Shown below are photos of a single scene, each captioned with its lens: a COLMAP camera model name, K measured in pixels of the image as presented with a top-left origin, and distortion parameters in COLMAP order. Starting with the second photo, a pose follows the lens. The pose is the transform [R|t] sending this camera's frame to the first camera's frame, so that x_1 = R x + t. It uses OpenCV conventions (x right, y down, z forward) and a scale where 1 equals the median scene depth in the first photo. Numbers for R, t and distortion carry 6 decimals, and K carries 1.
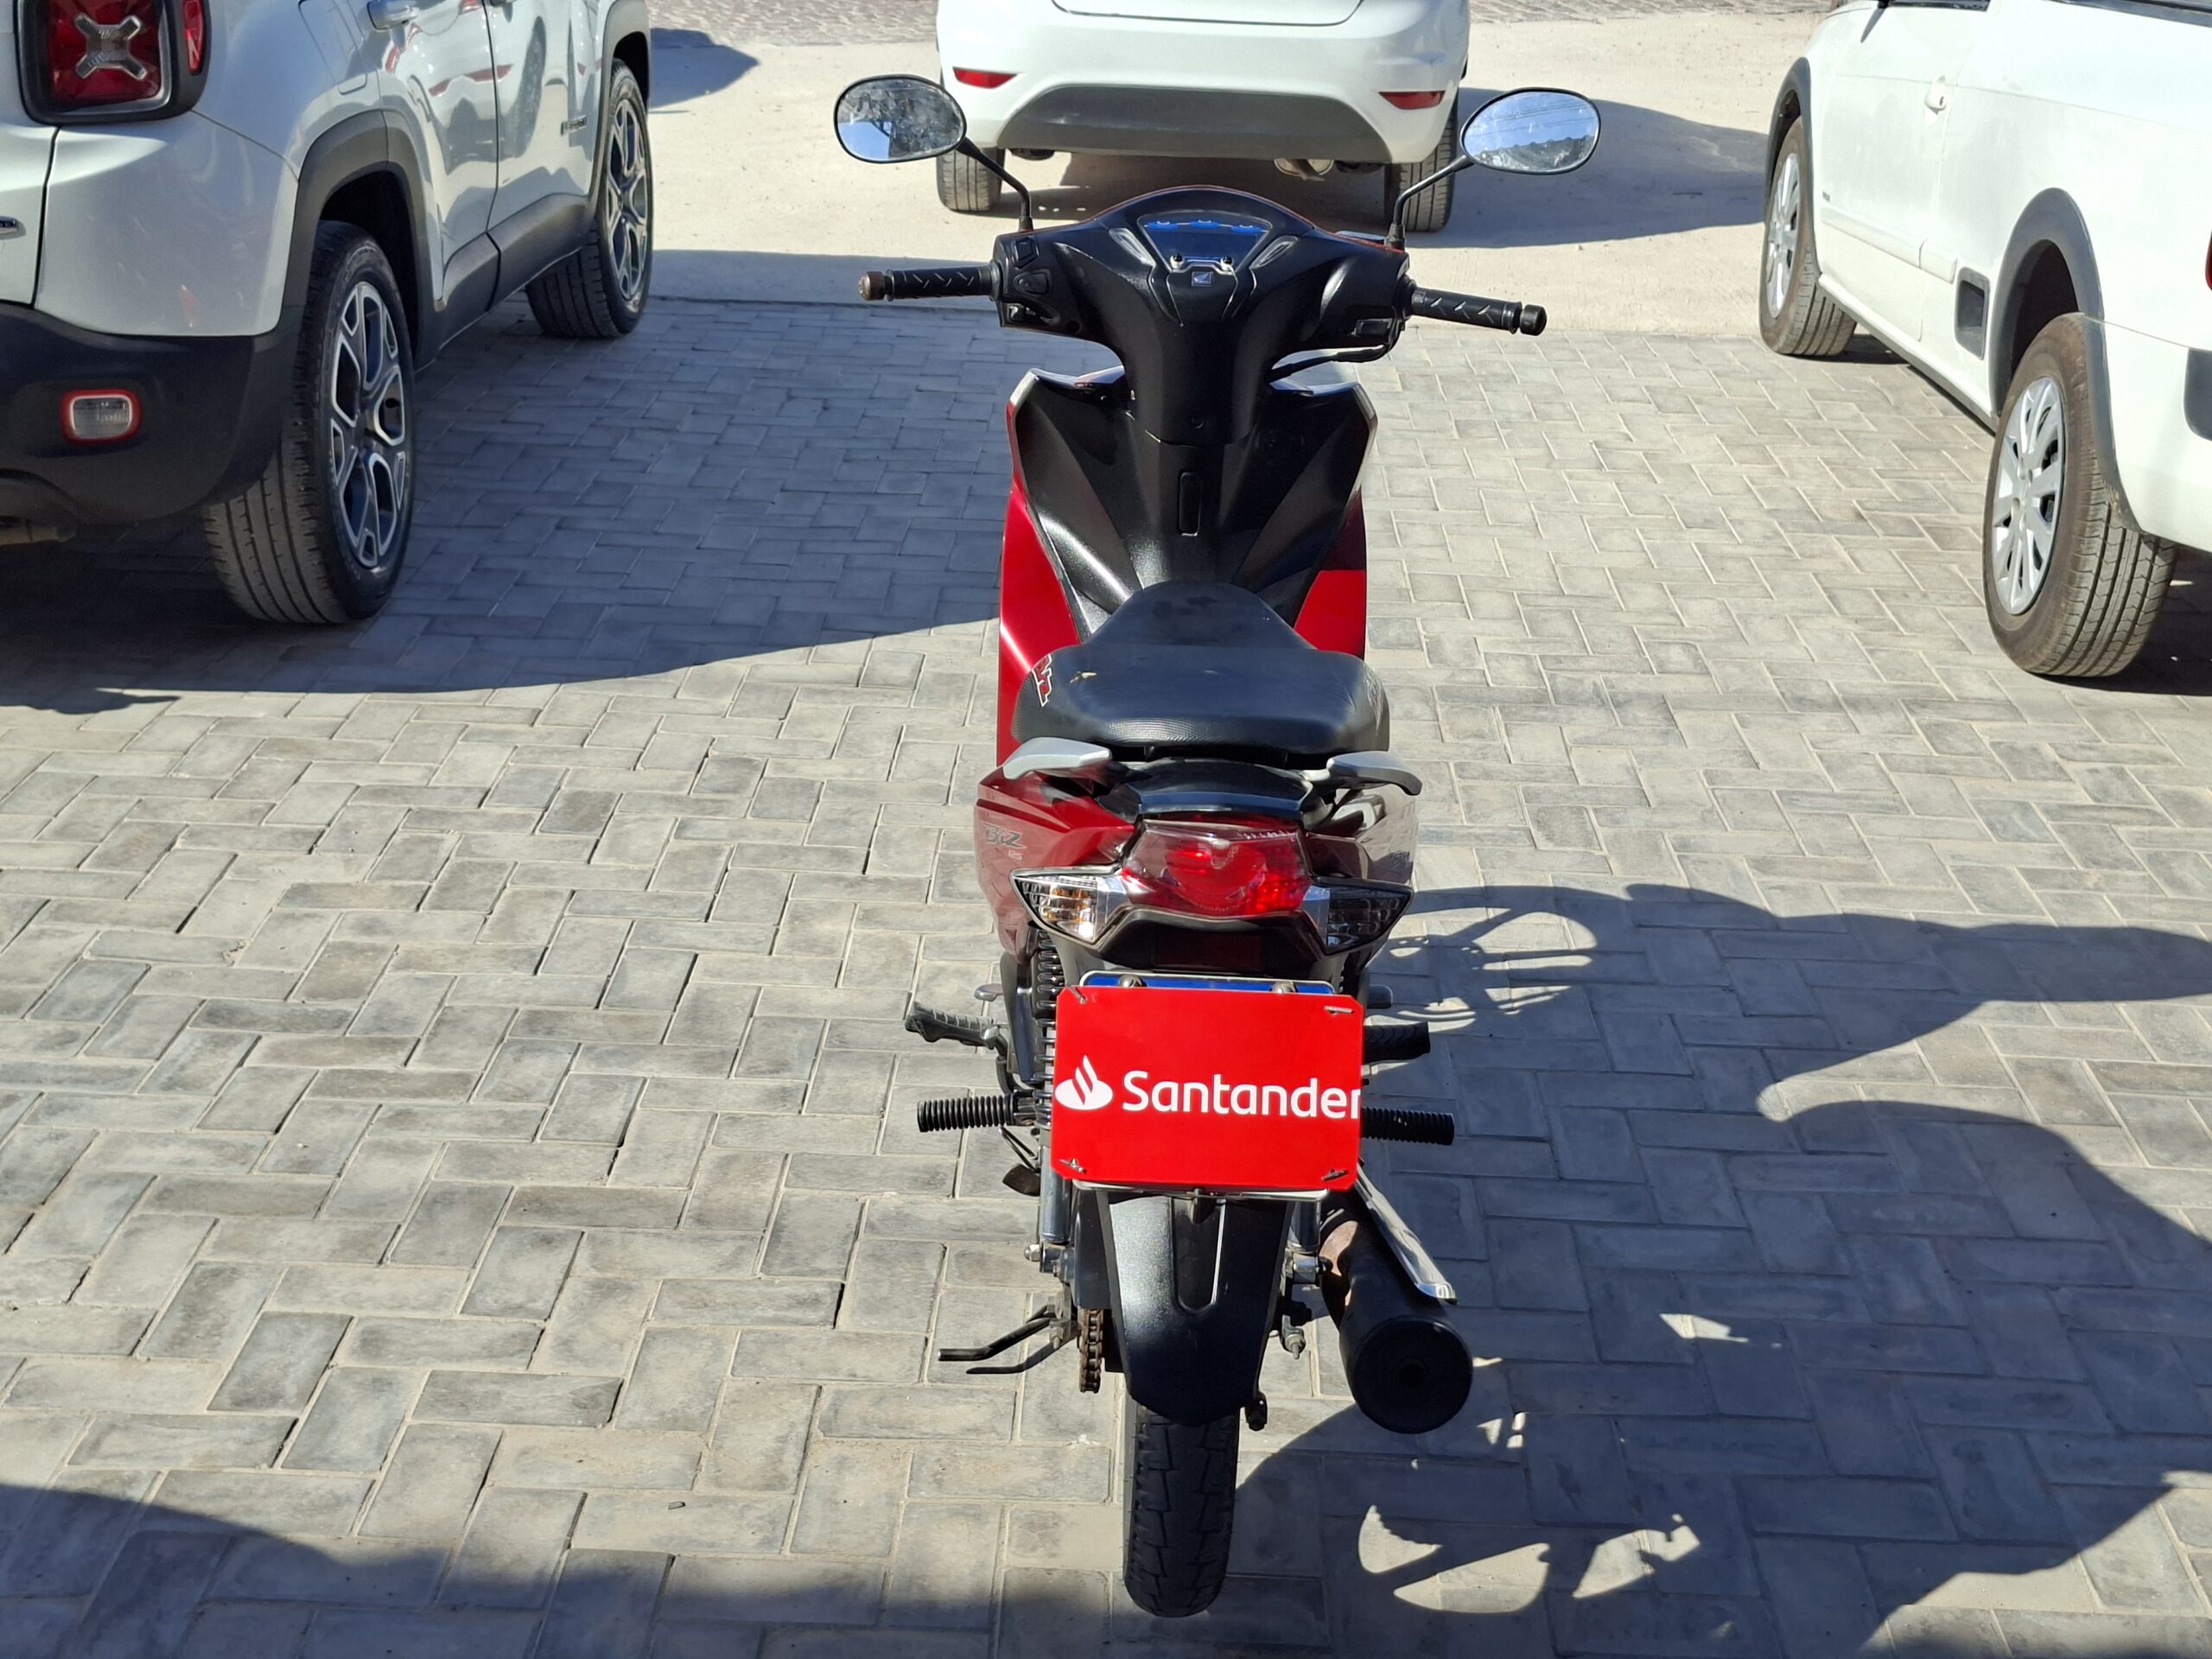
lens RADIAL K [[3036.9, 0, 1090.6], [0, 3036.9, 815.5], [0, 0, 1]] dist [0.190349, -0.396794]
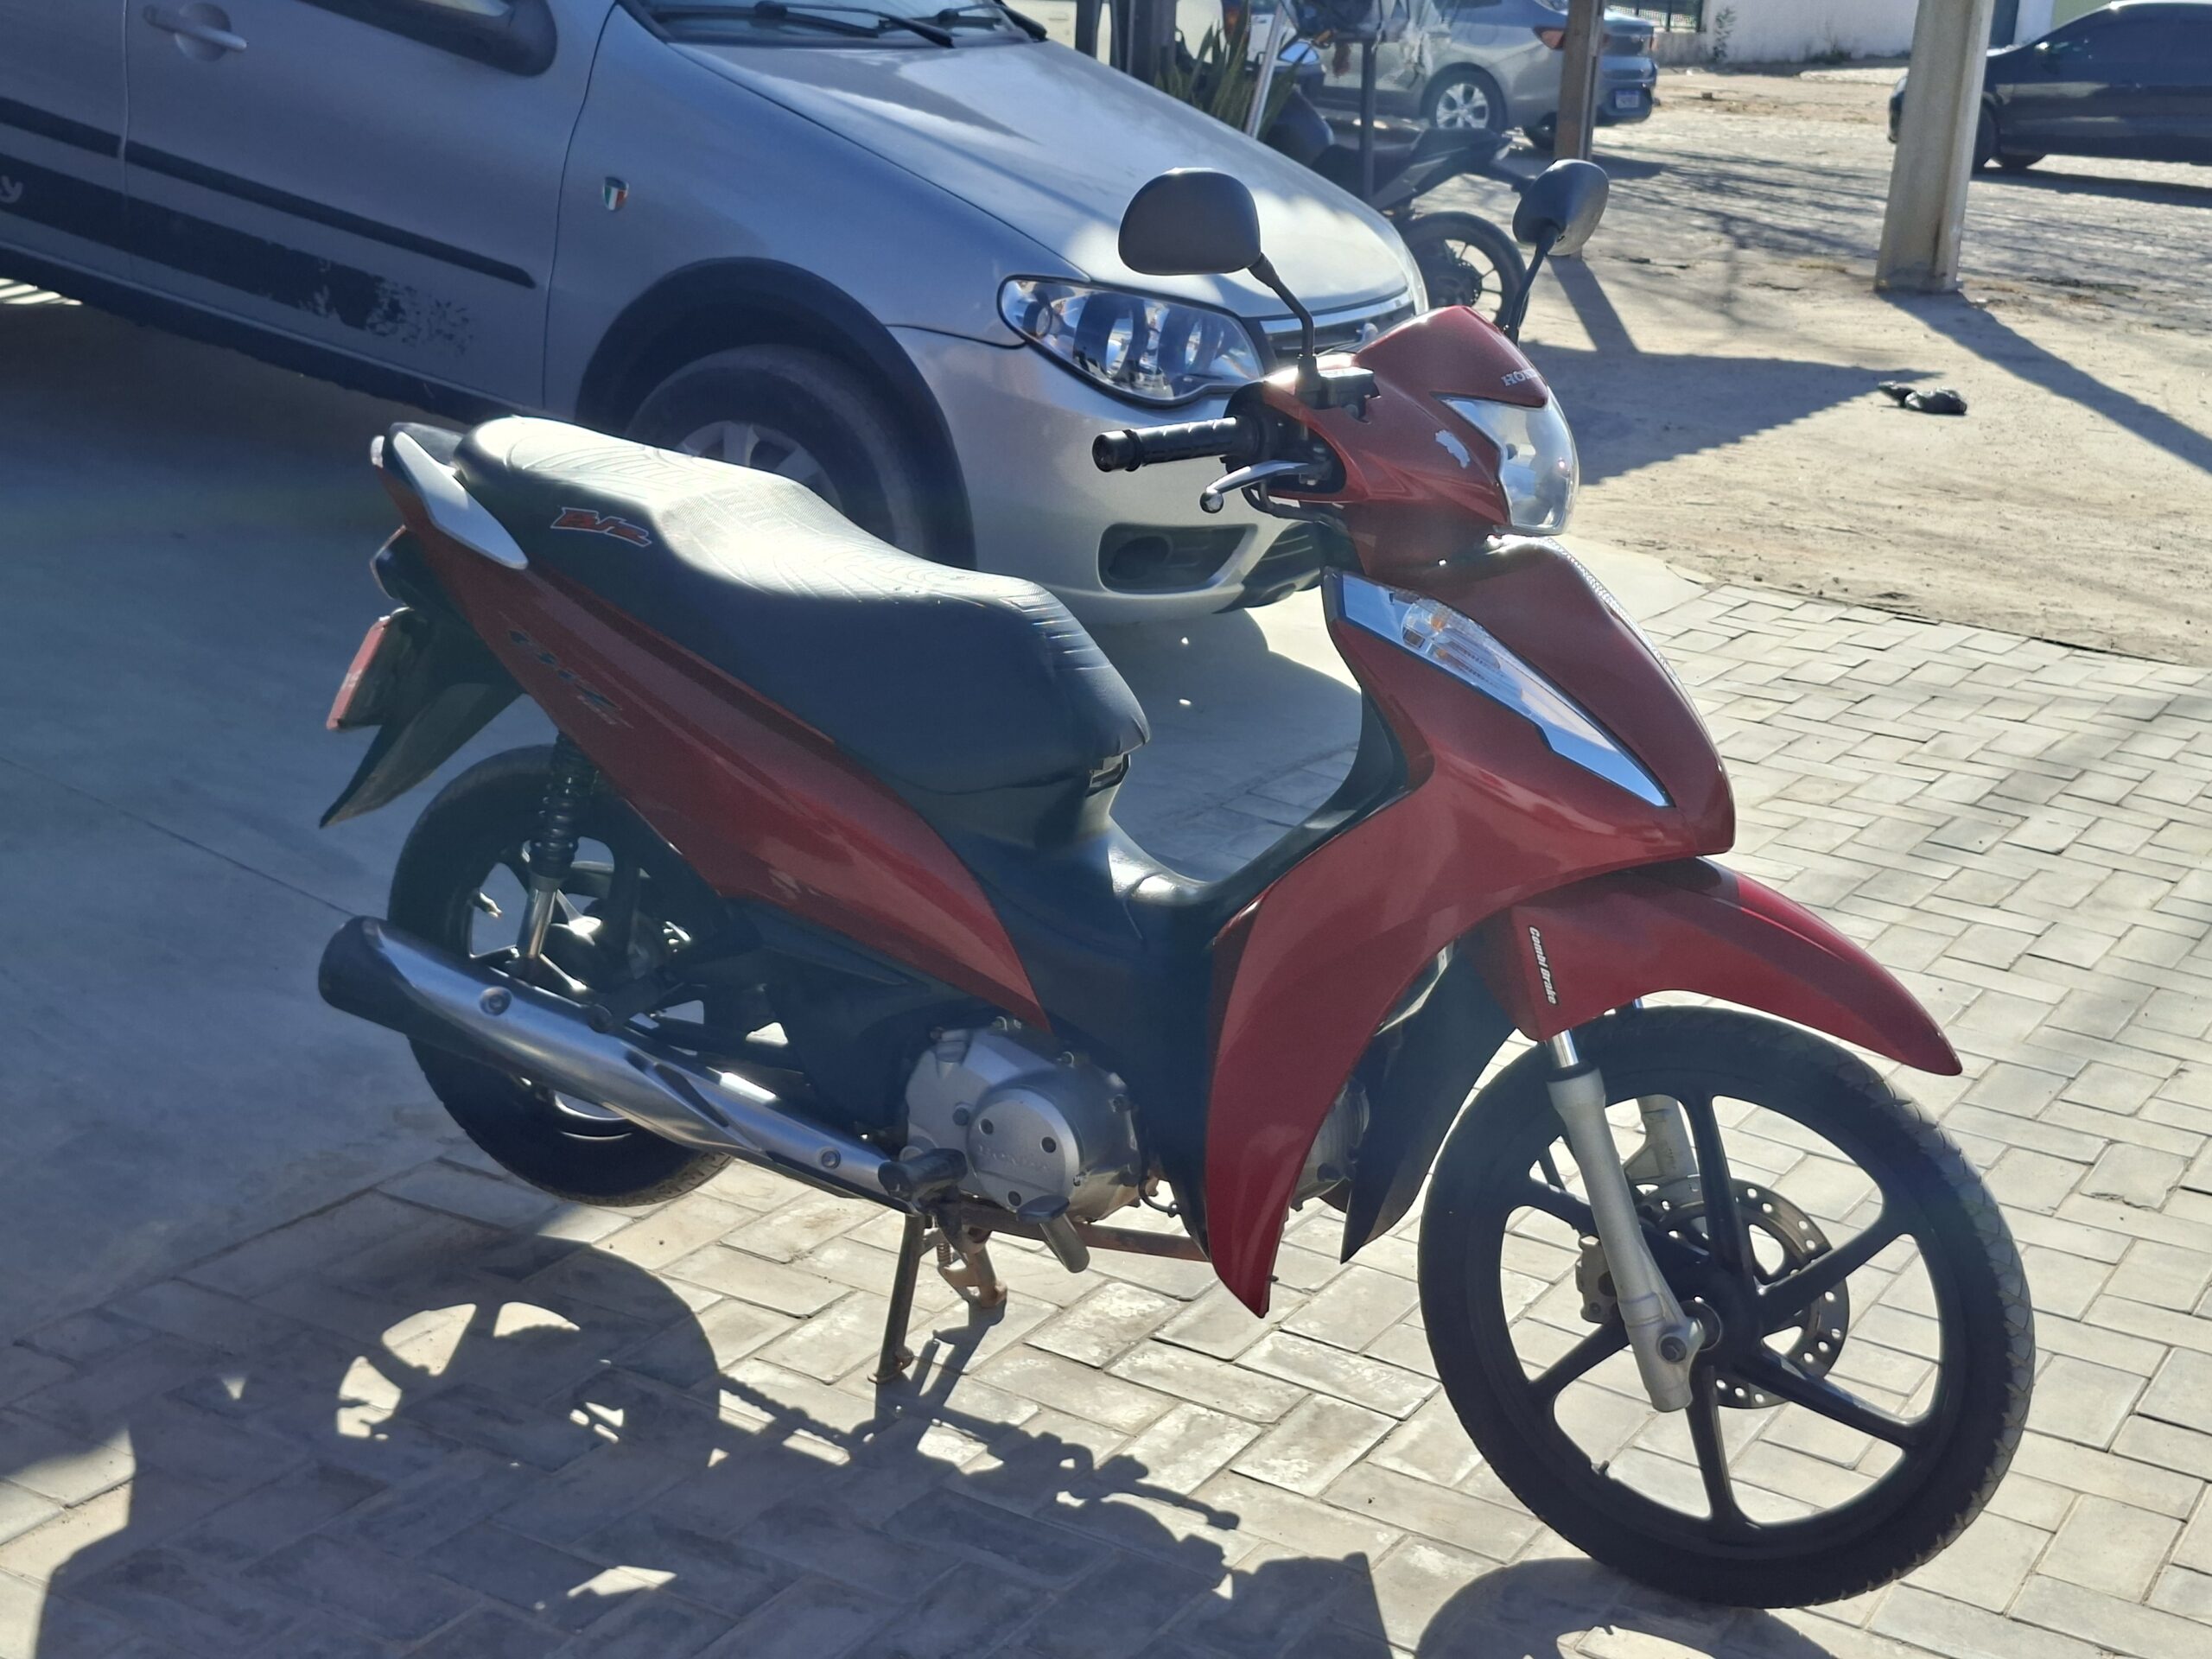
lens RADIAL K [[3036.2, 0, 1116.4], [0, 3036.2, 872.0], [0, 0, 1]] dist [0.183480, -0.391347]
pose [[-0.476573, 0.202185, -0.855570, 0.562684], [-0.381739, 0.829068, 0.408560, -0.265444], [0.791931, 0.521313, -0.317929, 0.889283]]
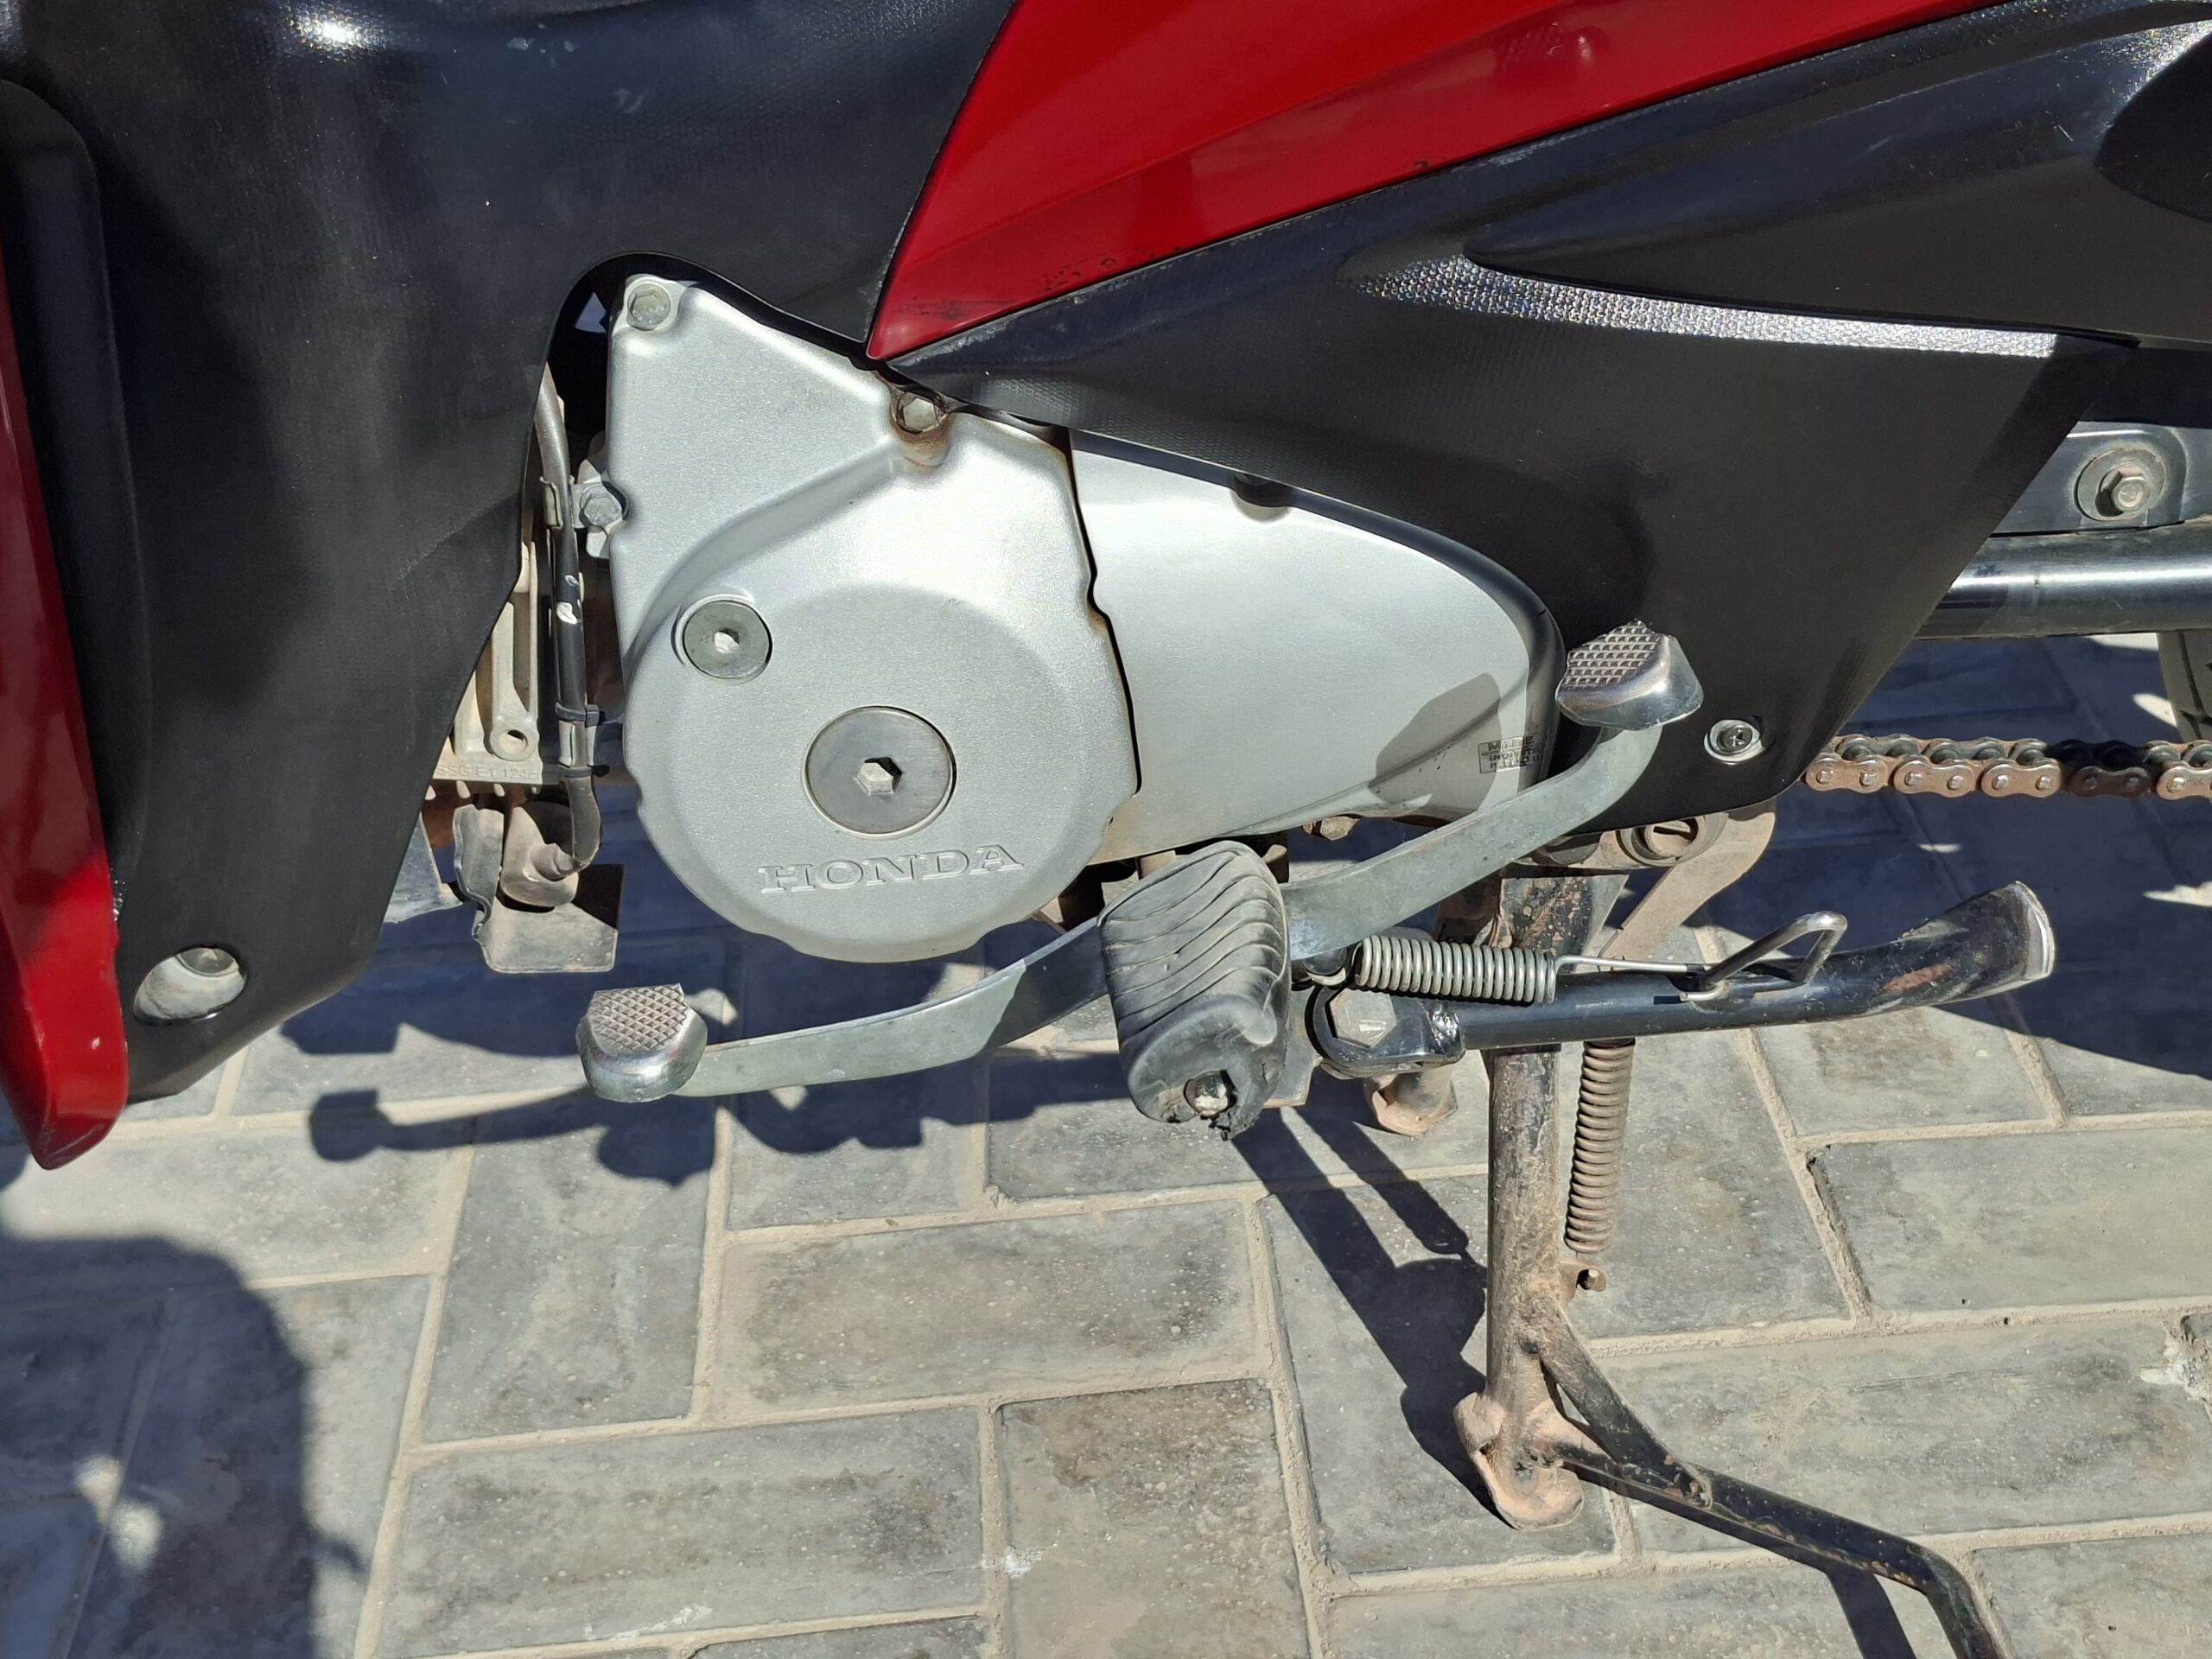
lens RADIAL K [[3080.4, 0, 1096.5], [0, 3080.4, 832.5], [0, 0, 1]] dist [0.130452, -0.034175]
pose [[-0.085168, -0.546989, 0.832796, -0.159288], [0.410211, 0.742458, 0.529606, -0.045204], [-0.908005, 0.386728, 0.161147, 0.668865]]
